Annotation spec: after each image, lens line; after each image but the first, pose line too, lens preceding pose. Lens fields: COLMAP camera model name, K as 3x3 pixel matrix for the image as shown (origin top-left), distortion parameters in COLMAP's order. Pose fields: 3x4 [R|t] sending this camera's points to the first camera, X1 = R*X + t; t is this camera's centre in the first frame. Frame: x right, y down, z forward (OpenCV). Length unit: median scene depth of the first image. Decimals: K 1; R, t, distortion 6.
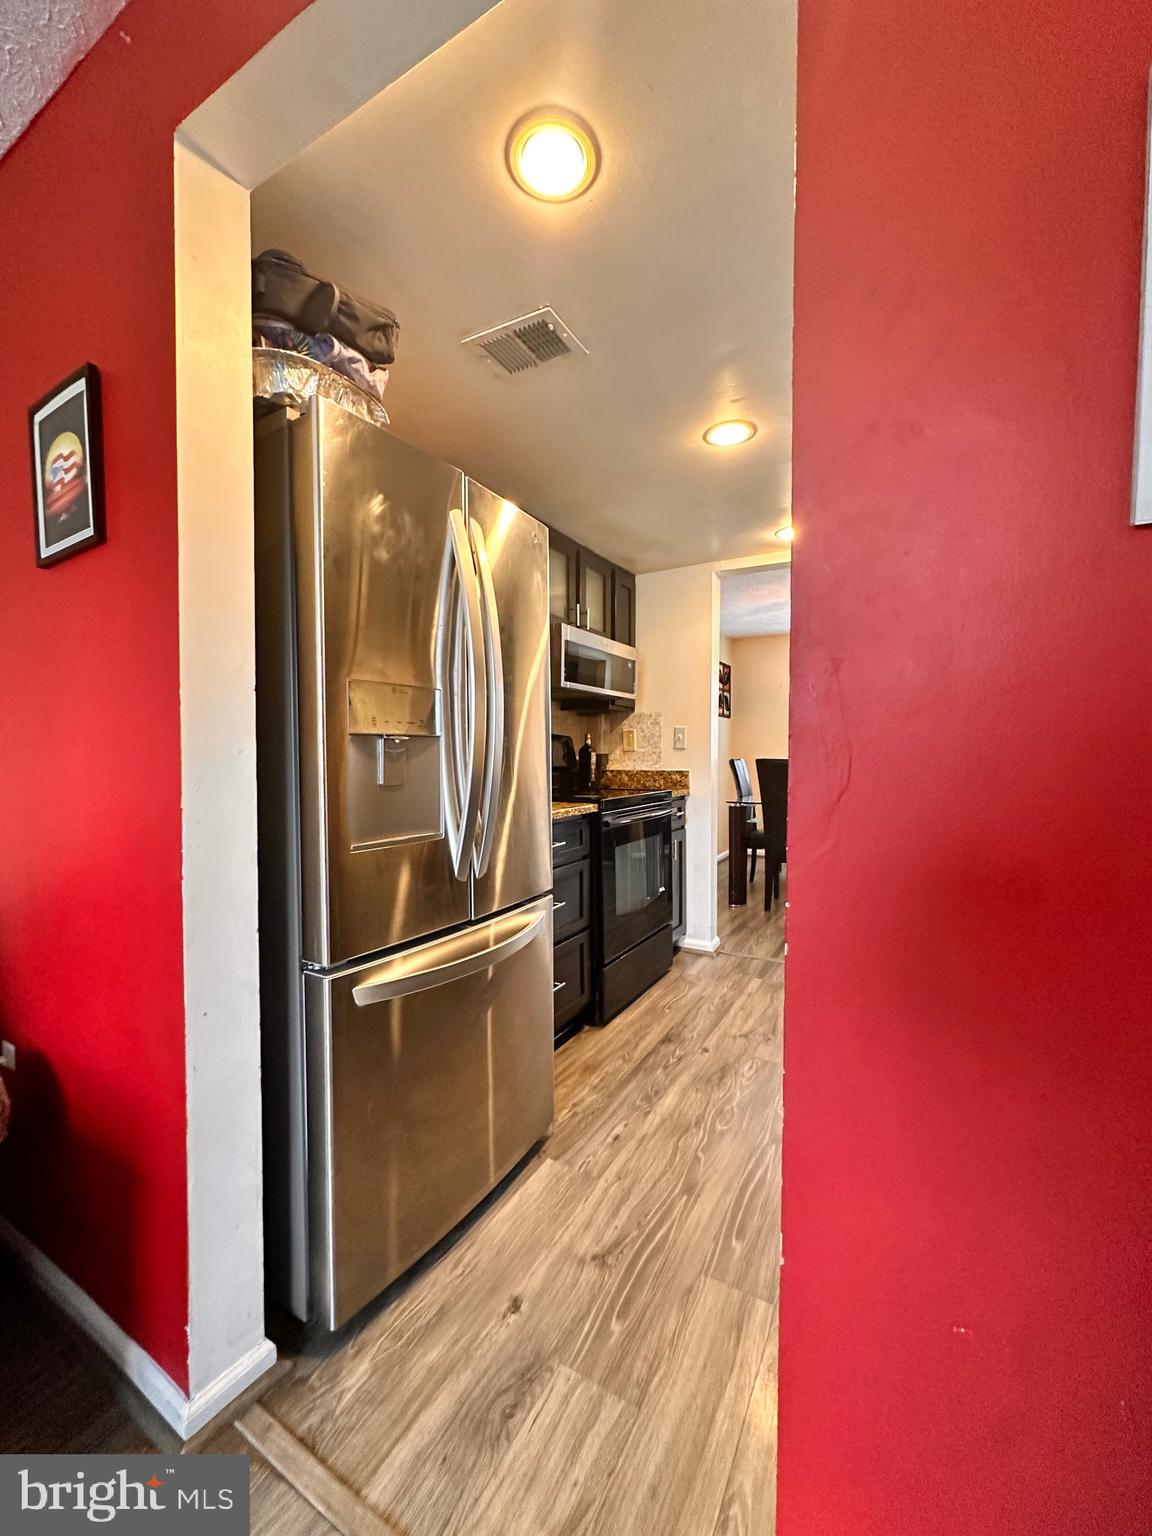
lens RADIAL K [[614.9, 0, 569.9], [0, 614.9, 765.2], [0, 0, 1]] dist [0.000935, -0.000098]
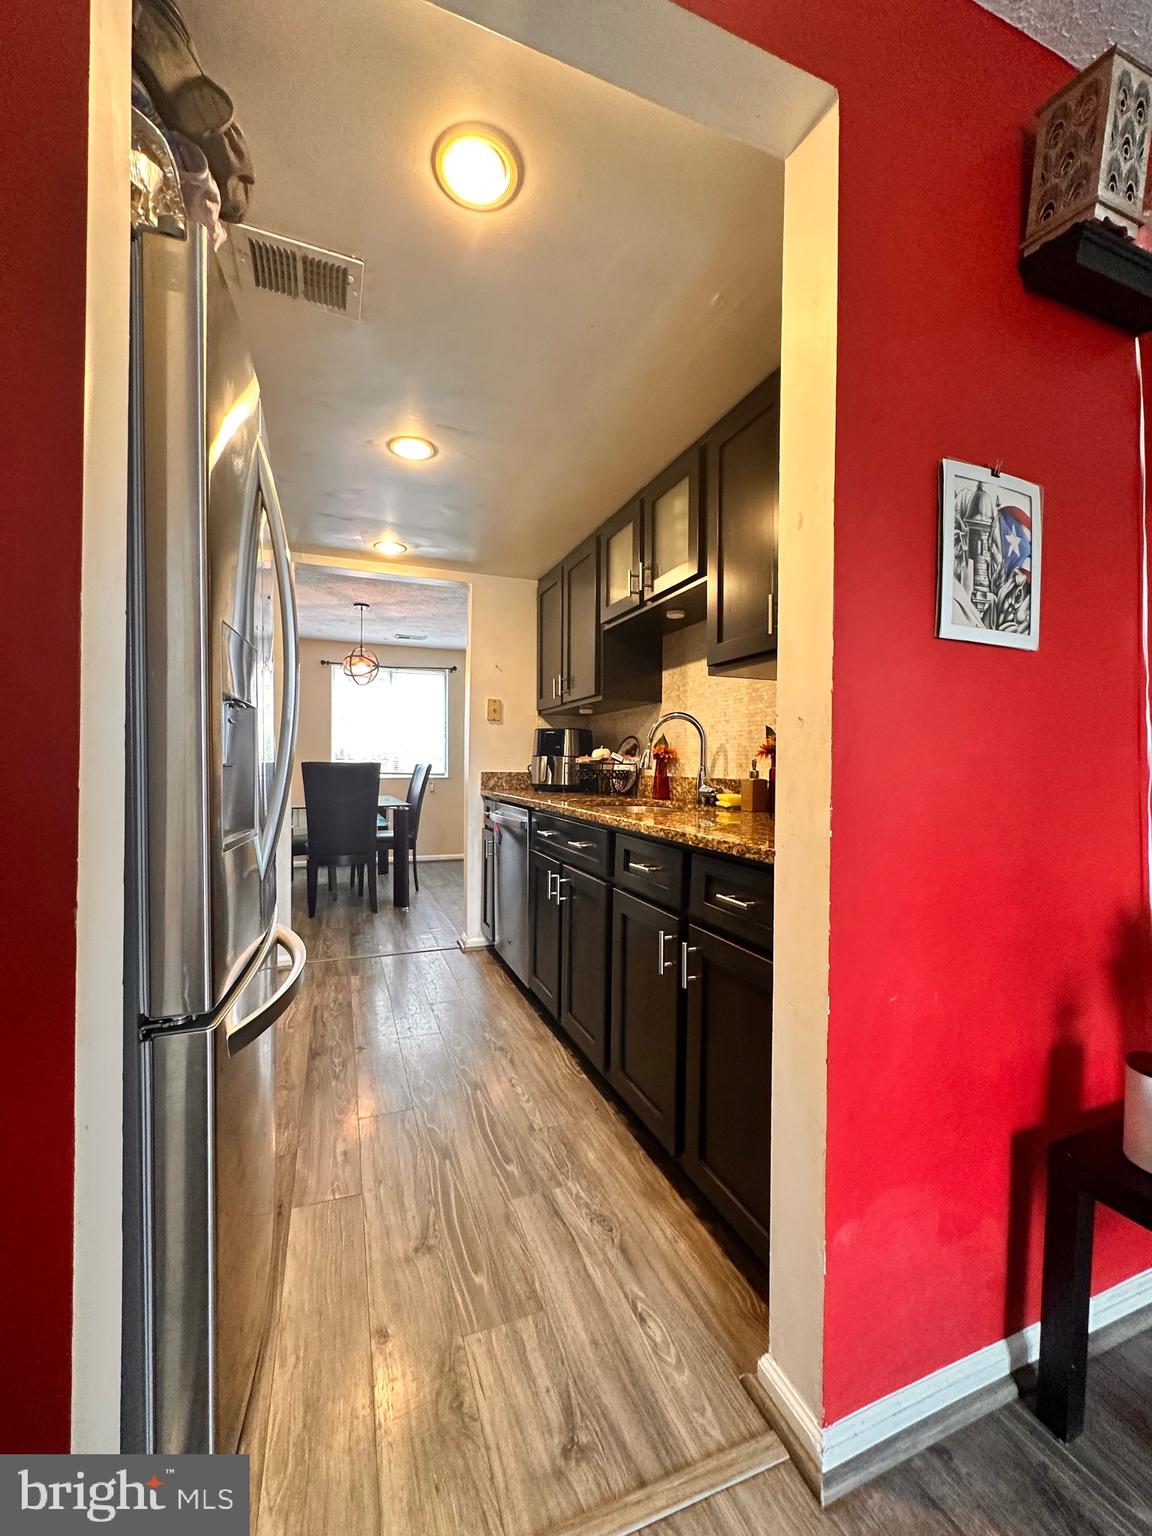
lens RADIAL K [[614.9, 0, 566.0], [0, 614.9, 773.7], [0, 0, 1]] dist [0.000935, -0.000098]
pose [[0.630886, -0.002007, 0.775873, -0.656501], [0.005544, 0.999983, -0.001922, 0.038982], [-0.775856, 0.005514, 0.630886, 0.206636]]
